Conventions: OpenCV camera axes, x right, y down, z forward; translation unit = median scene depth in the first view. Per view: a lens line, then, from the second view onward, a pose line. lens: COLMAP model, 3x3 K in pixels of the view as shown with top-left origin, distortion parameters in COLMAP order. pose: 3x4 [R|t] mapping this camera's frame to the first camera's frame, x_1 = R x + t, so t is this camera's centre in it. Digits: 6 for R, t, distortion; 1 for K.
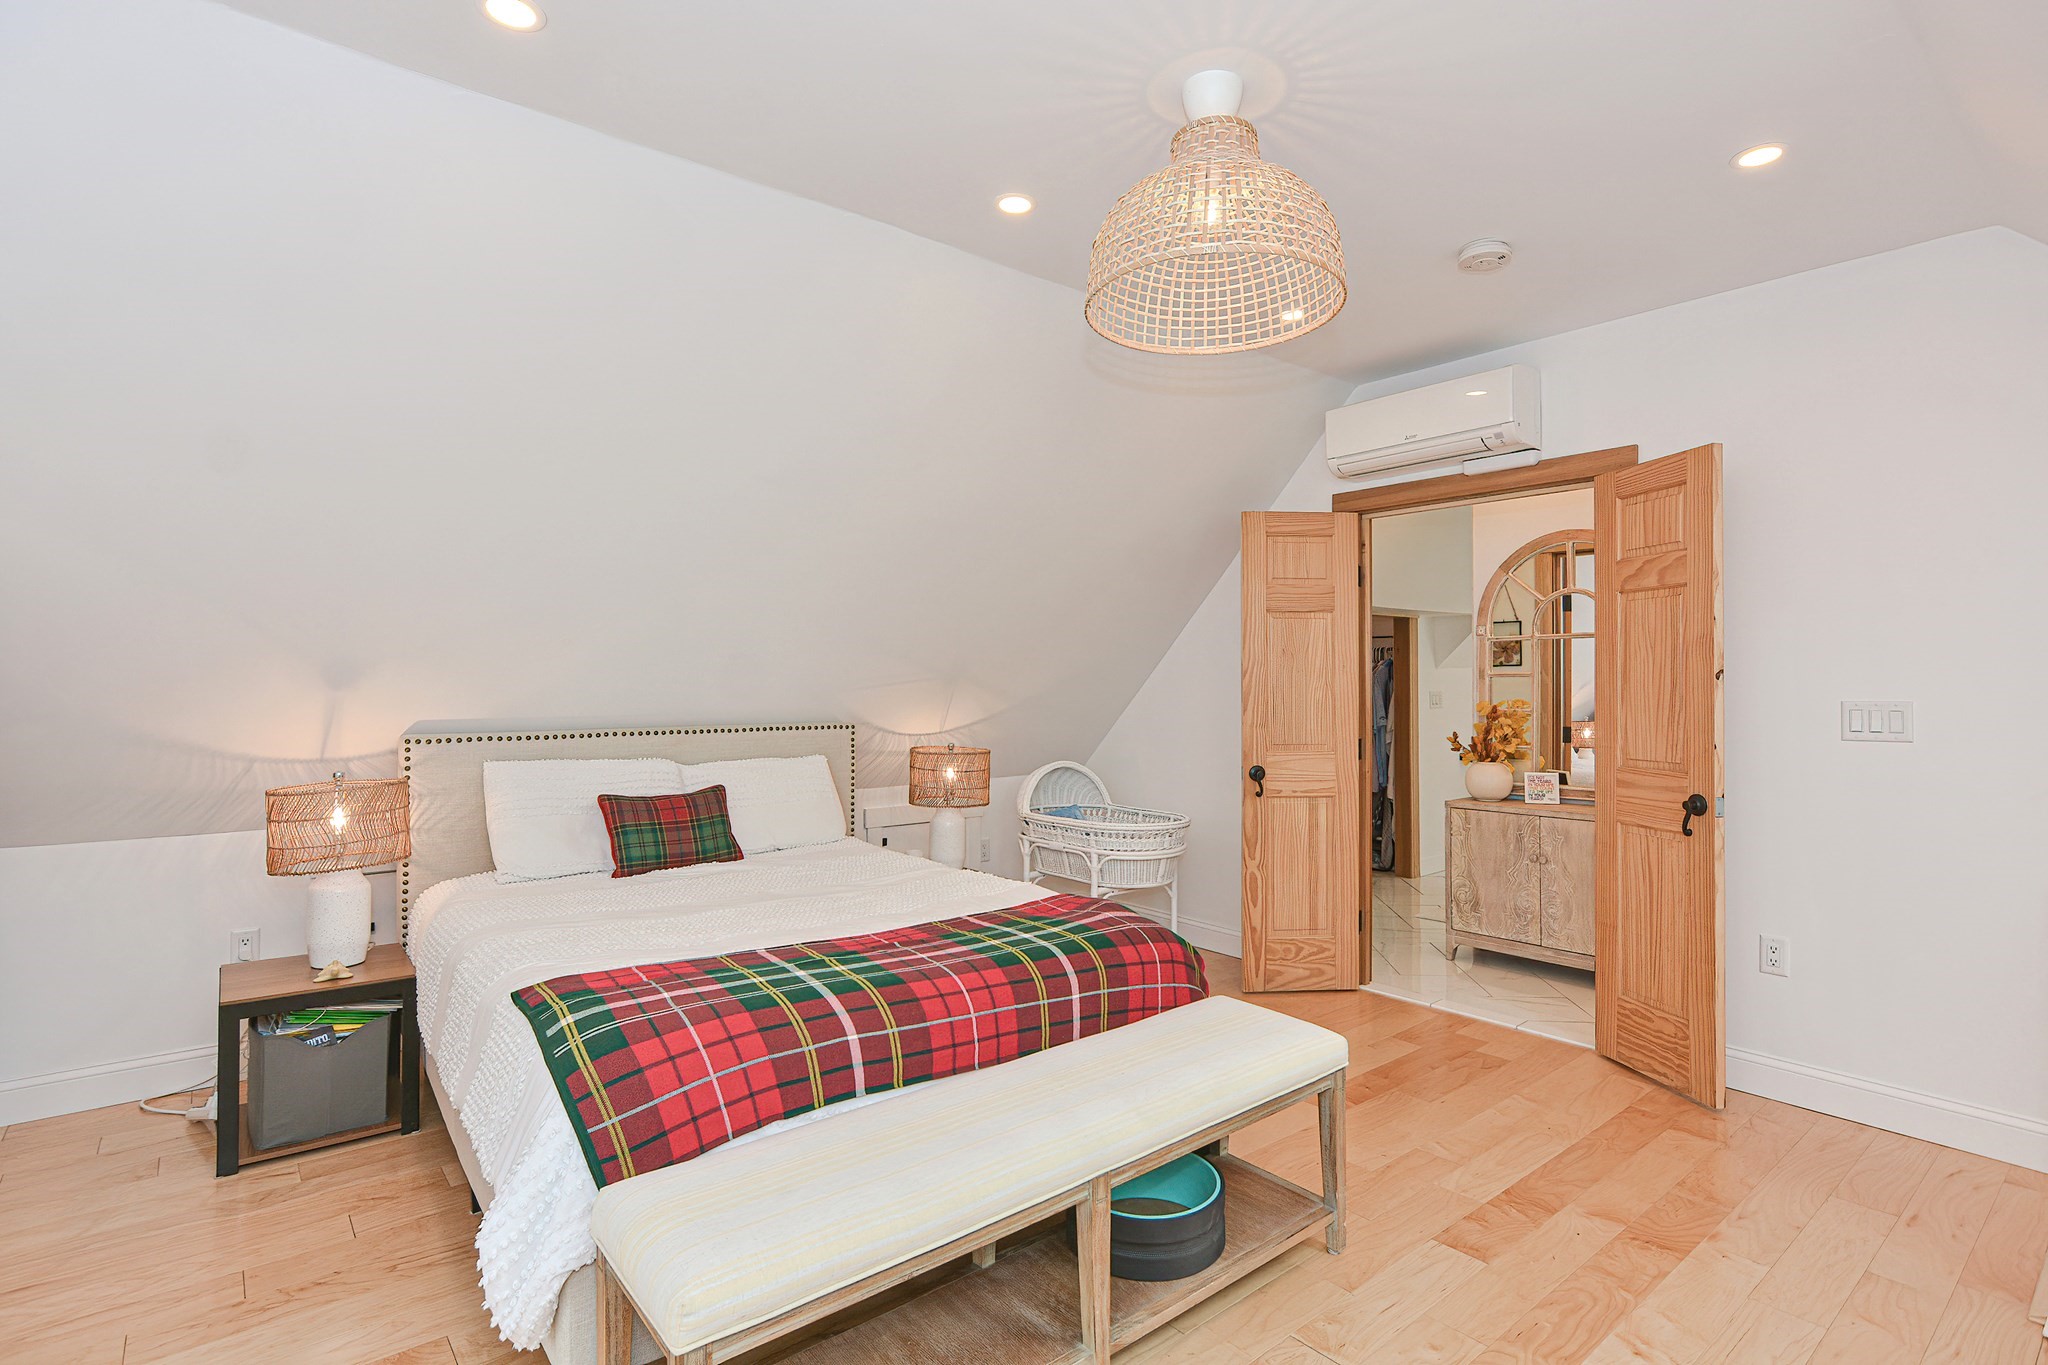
lens RADIAL K [[997.4, 0, 1028.7], [0, 997.4, 686.2], [0, 0, 1]] dist [-0.006429, 0.003909]
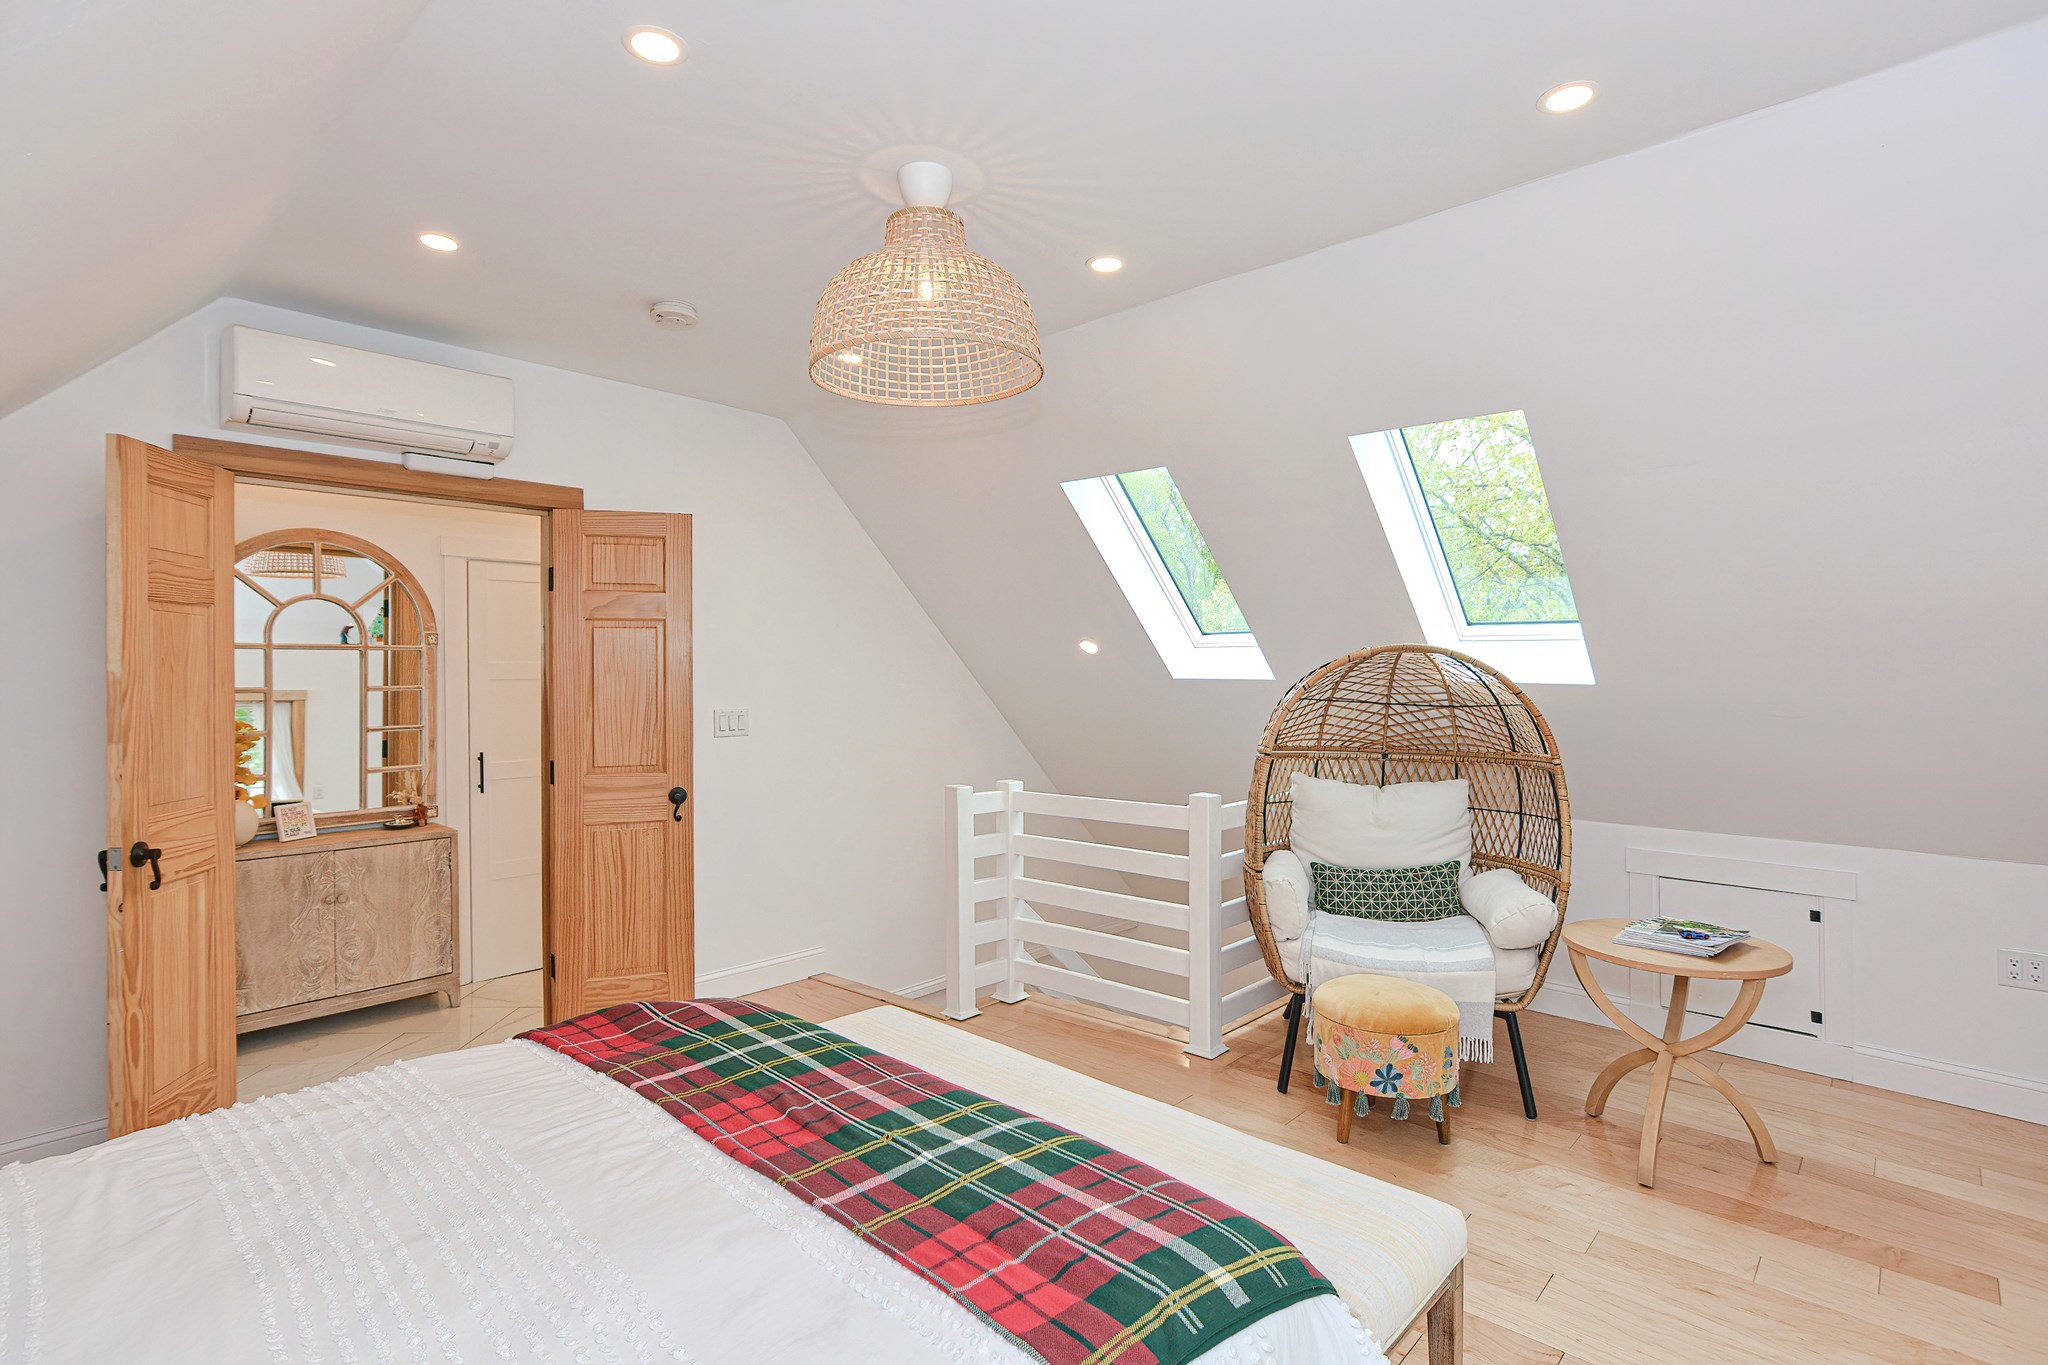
lens RADIAL K [[997.4, 0, 1028.2], [0, 997.4, 673.5], [0, 0, 1]] dist [-0.006429, 0.003909]
pose [[-0.121237, 0.004842, 0.992612, -0.470722], [0.007162, 0.999966, -0.004003, -0.020756], [-0.992598, 0.006624, -0.121268, 0.521159]]
